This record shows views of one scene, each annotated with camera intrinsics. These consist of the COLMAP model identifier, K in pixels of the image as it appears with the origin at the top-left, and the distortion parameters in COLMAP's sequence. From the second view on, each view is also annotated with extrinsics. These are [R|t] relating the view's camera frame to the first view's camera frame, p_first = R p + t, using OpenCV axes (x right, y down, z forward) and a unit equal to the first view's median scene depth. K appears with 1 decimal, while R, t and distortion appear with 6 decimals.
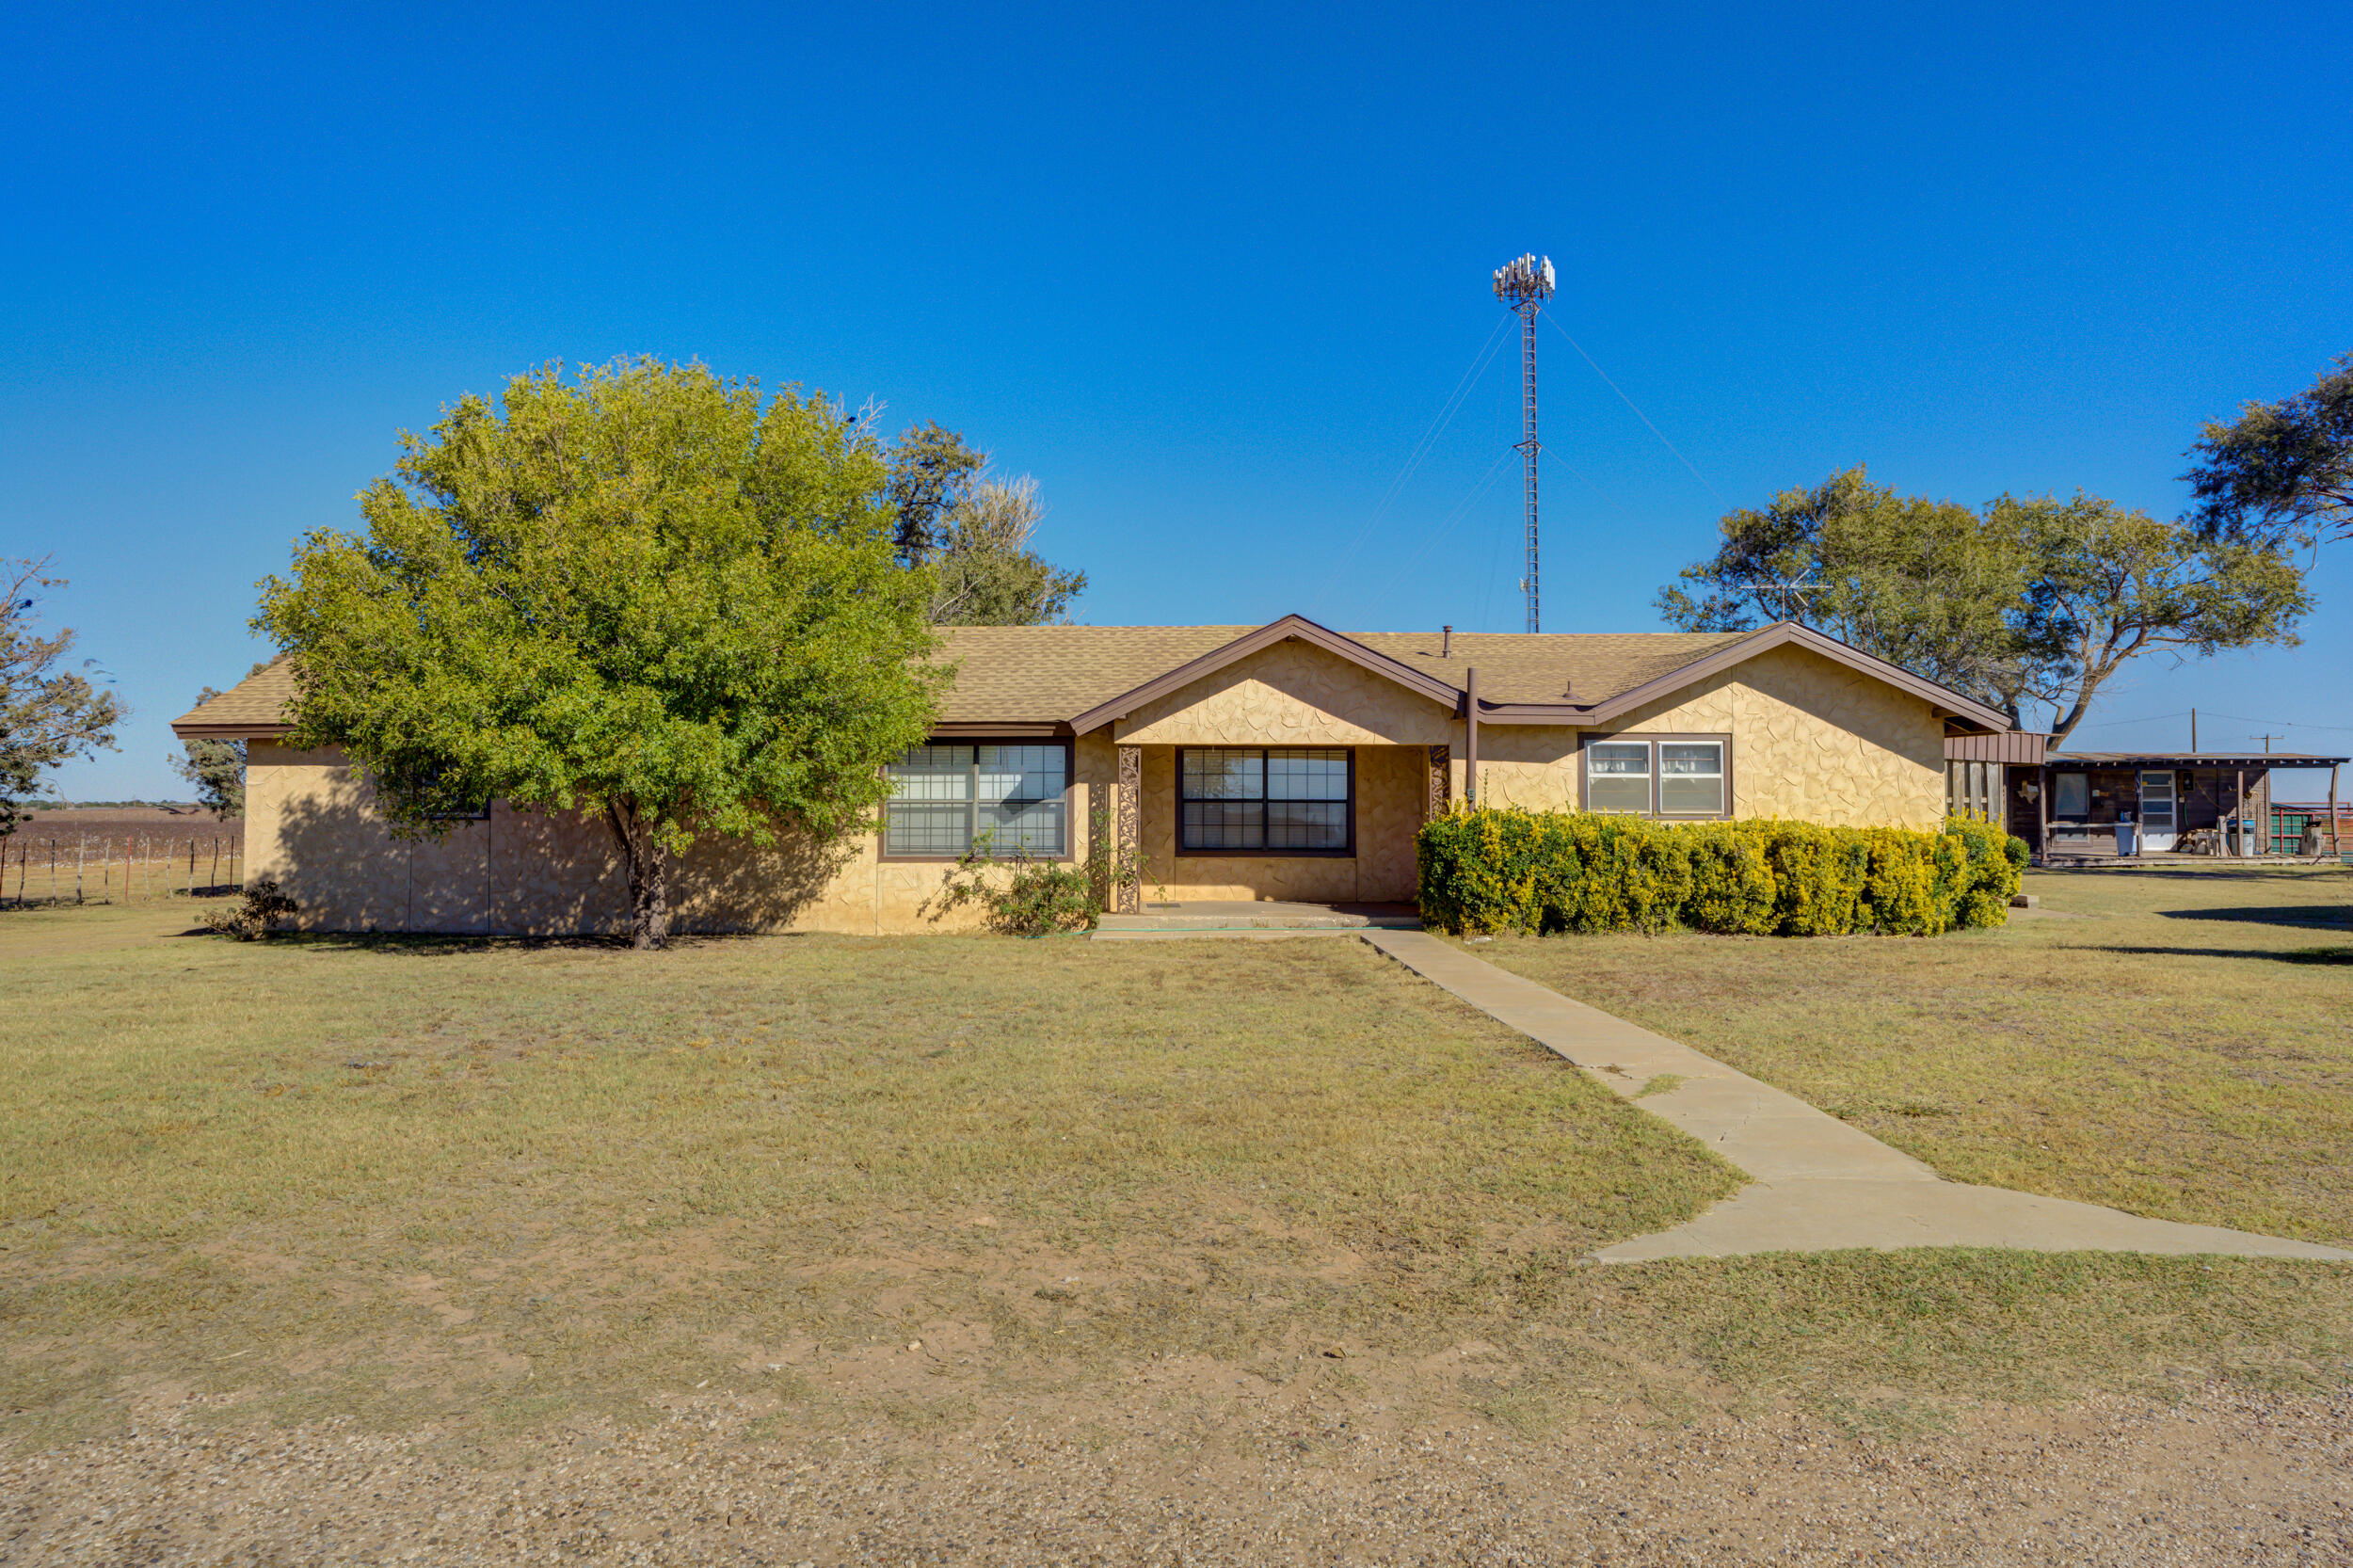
lens RADIAL K [[1342.9, 0, 1201.8], [0, 1342.9, 750.8], [0, 0, 1]] dist [-0.037092, 0.003438]
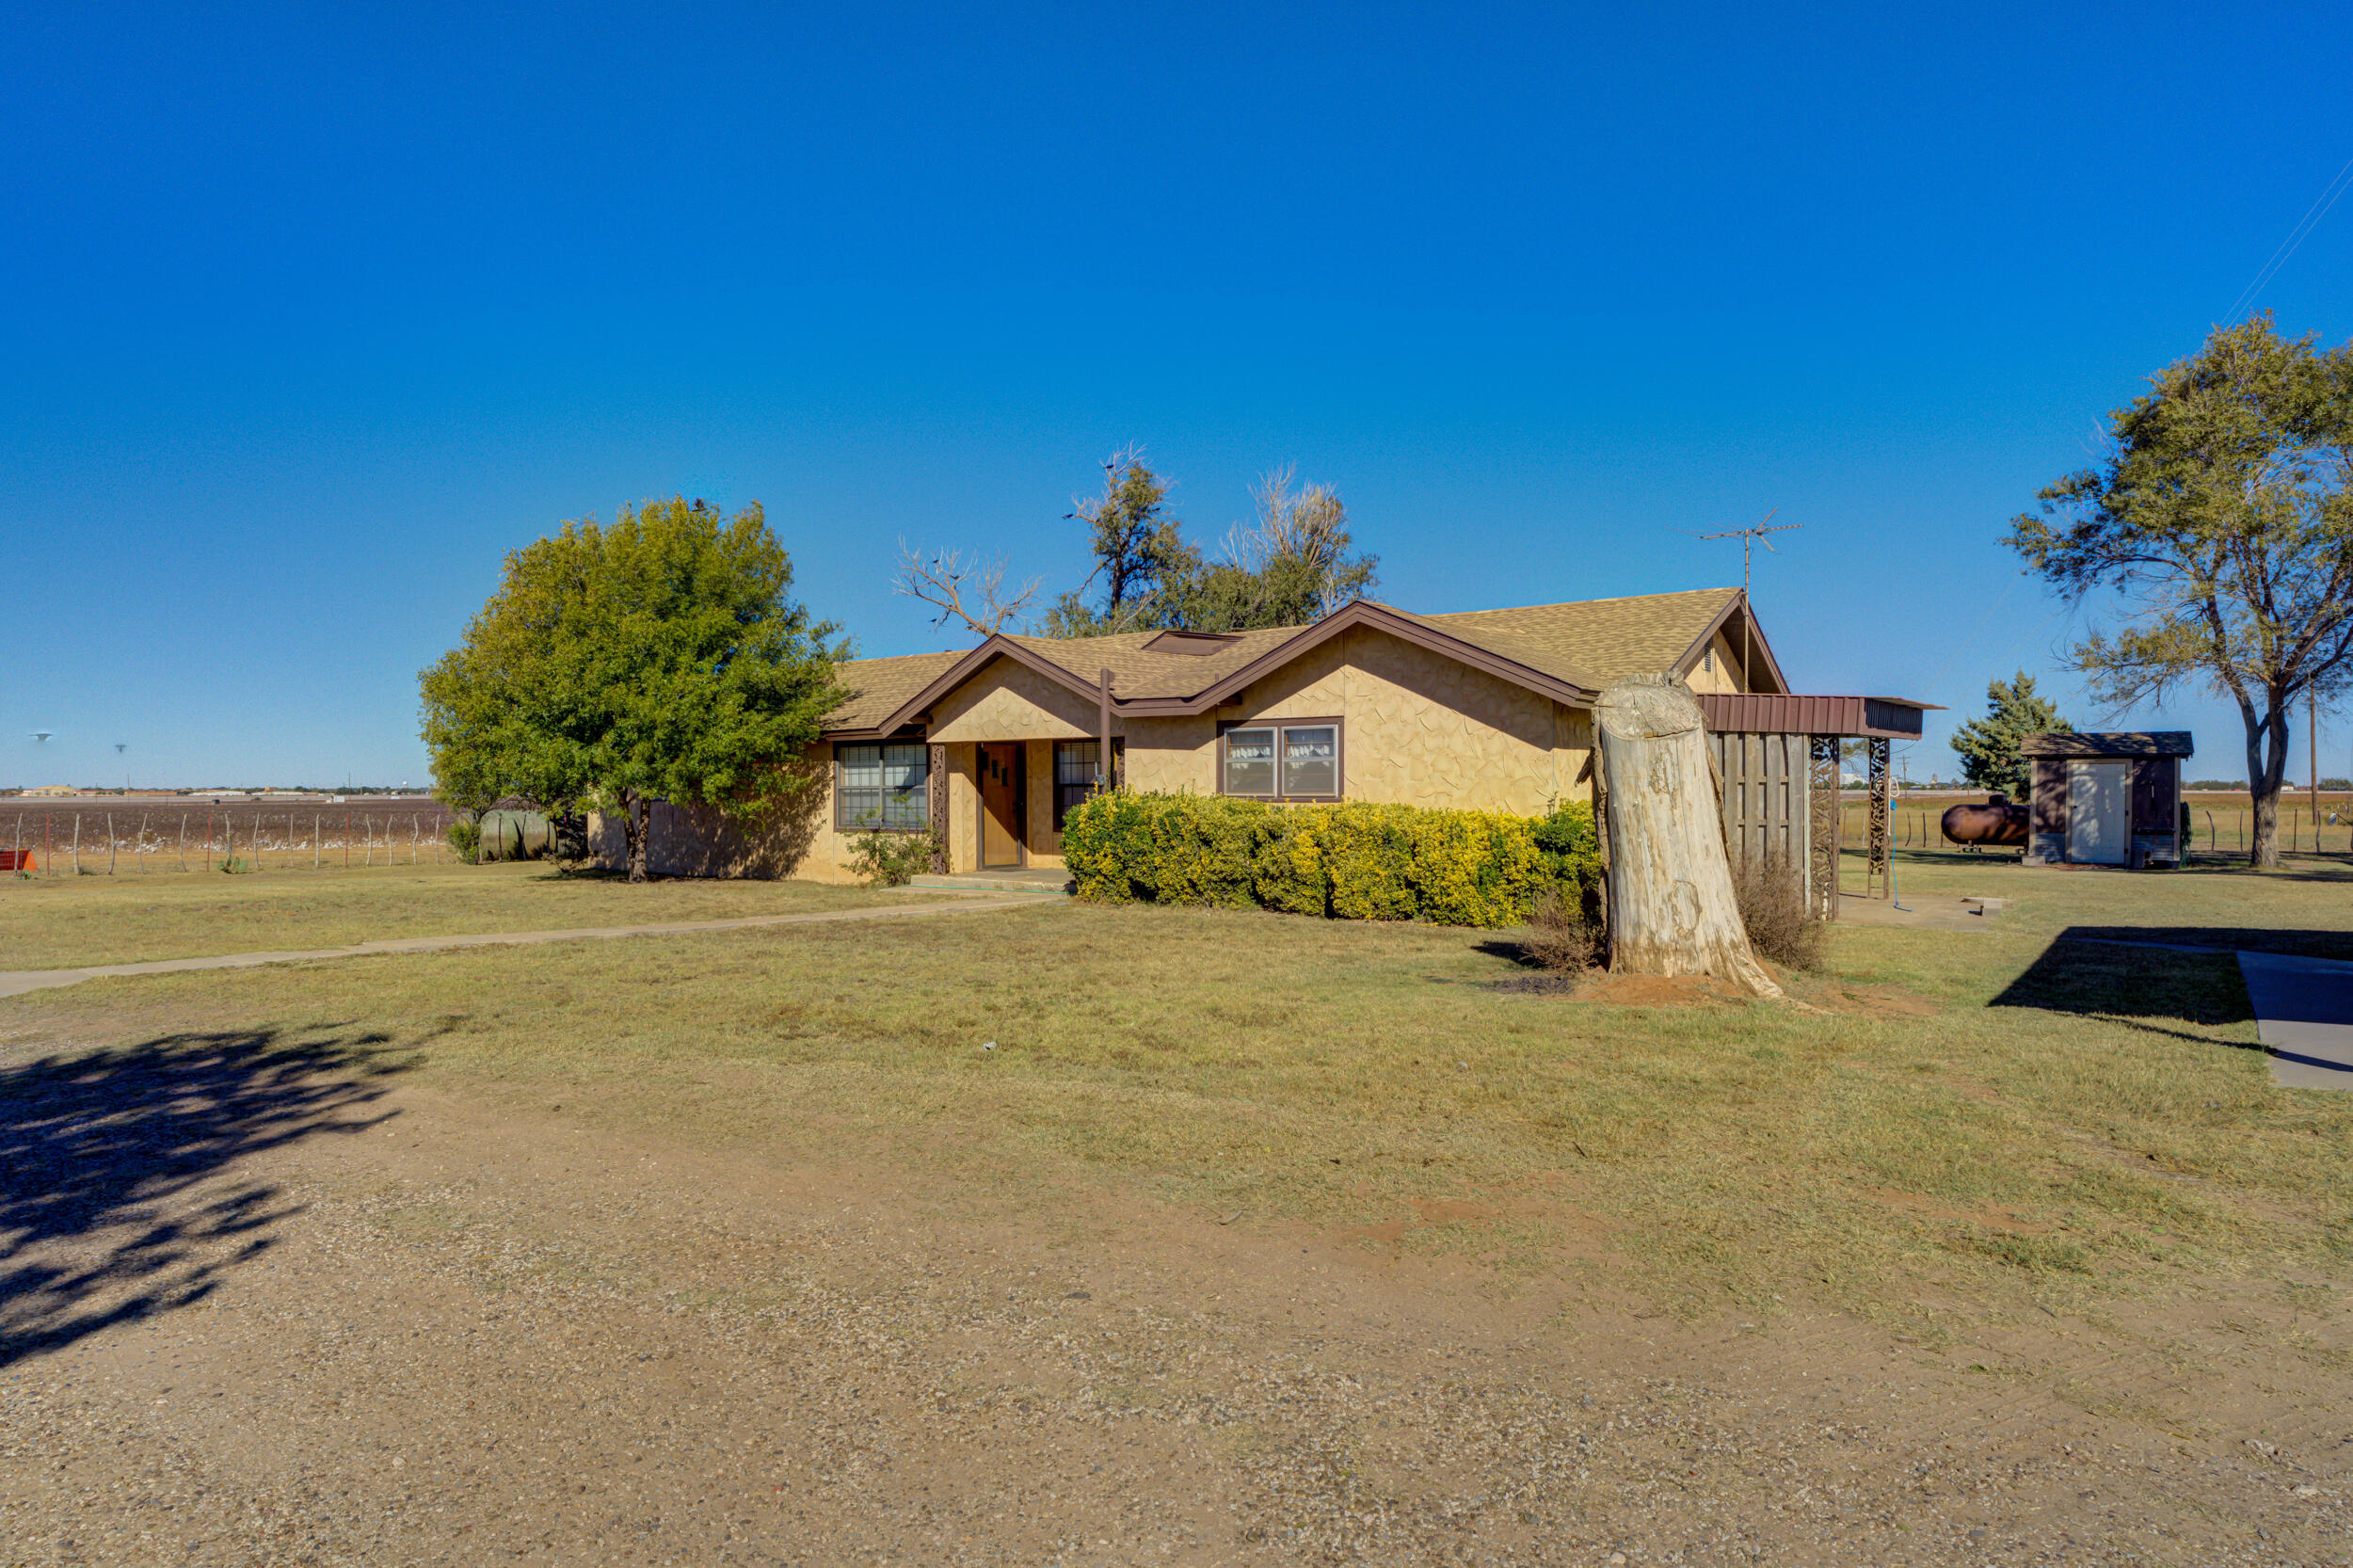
lens RADIAL K [[1286.2, 0, 1183.1], [0, 1286.2, 780.8], [0, 0, 1]] dist [-0.005040, -0.000260]
pose [[0.797542, -0.008136, -0.603208, 0.879039], [0.028279, 0.999314, 0.023910, 0.008900], [0.602600, -0.036128, 0.797225, 0.153761]]
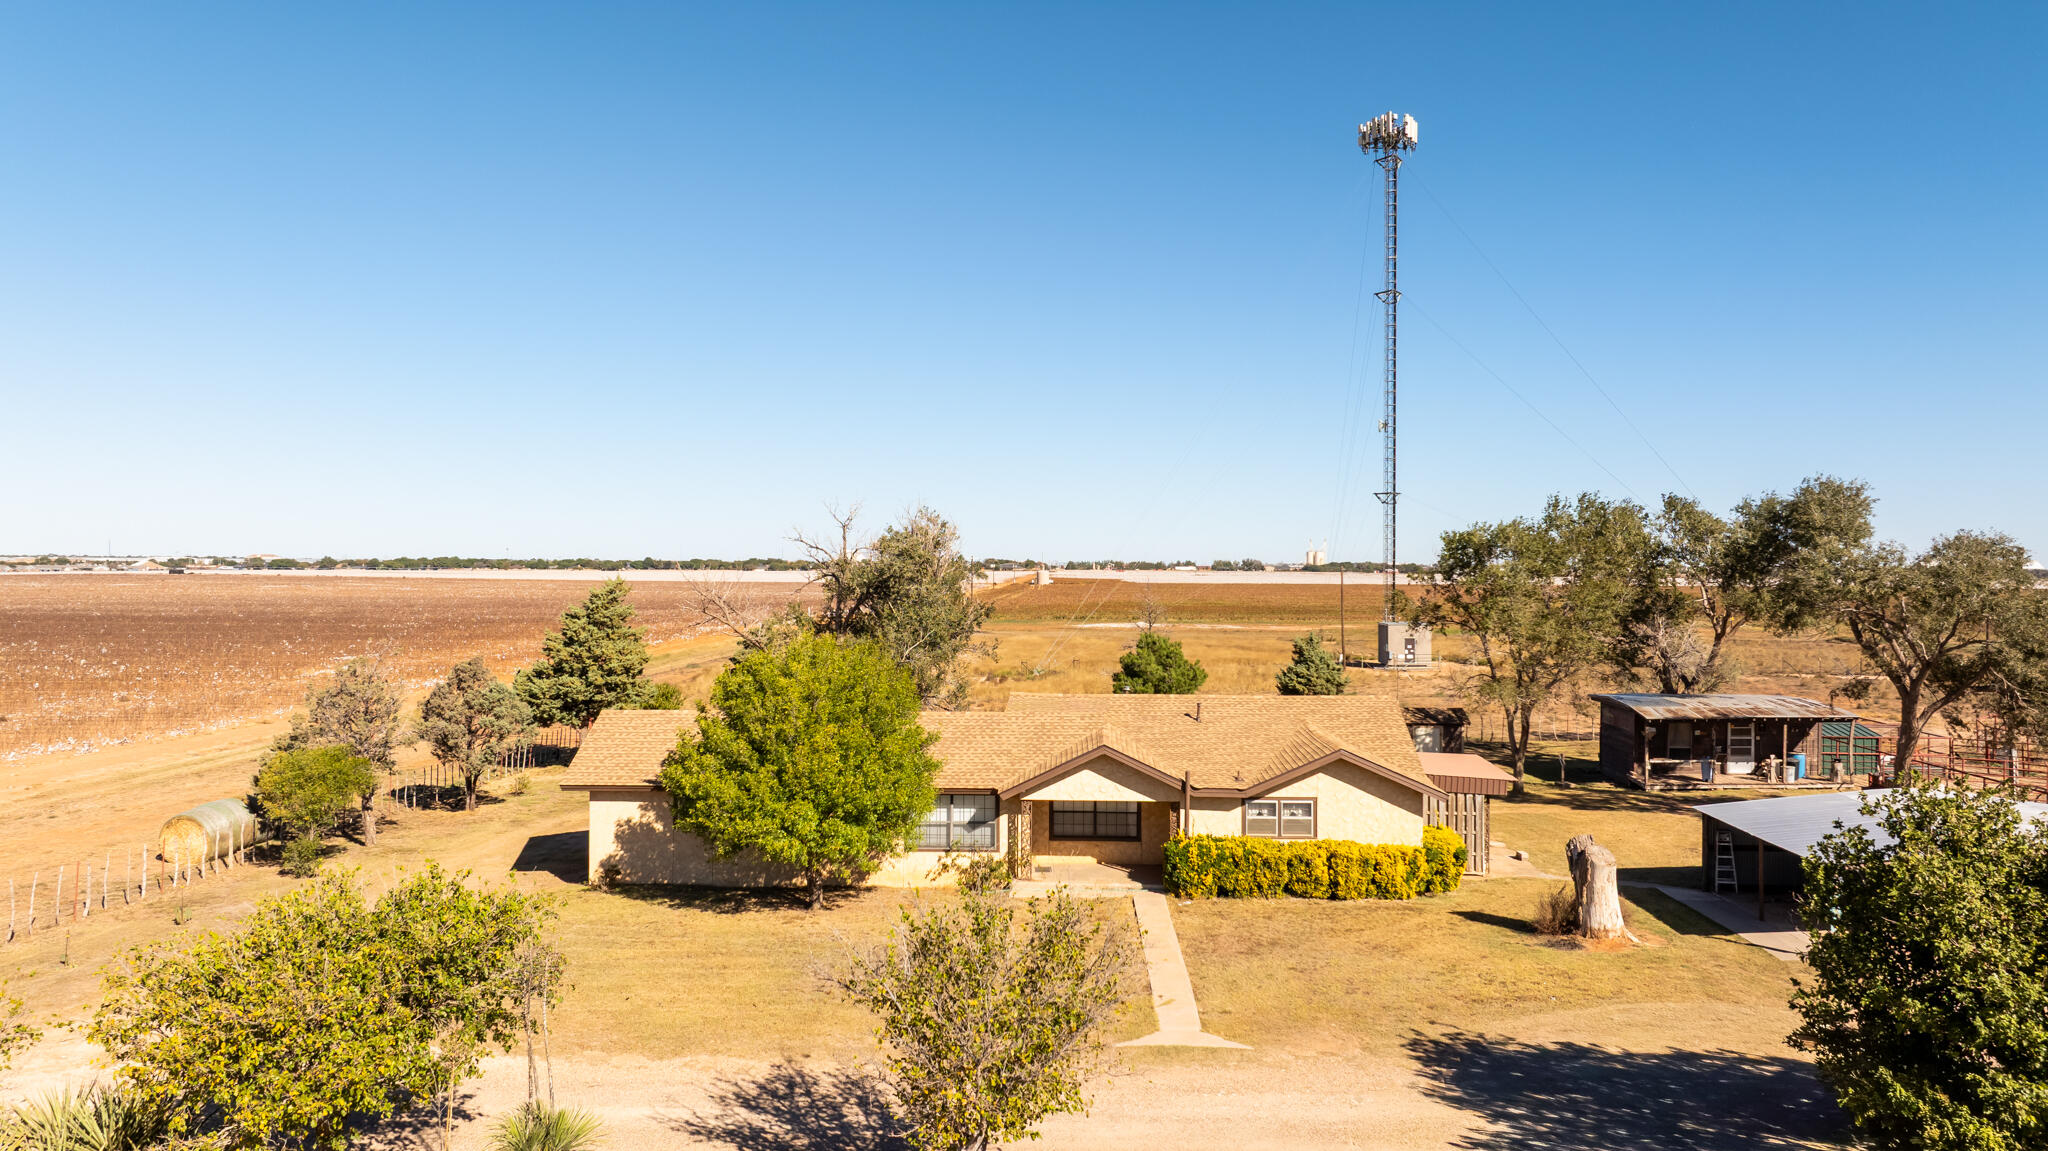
lens RADIAL K [[1426.9, 0, 1029.2], [0, 1426.9, 559.1], [0, 0, 1]] dist [-0.016638, 0.006841]
pose [[0.999091, 0.001421, -0.042599, 0.043995], [0.000303, 0.999183, 0.040424, -0.469117], [0.042622, -0.040400, 0.998274, -1.203388]]
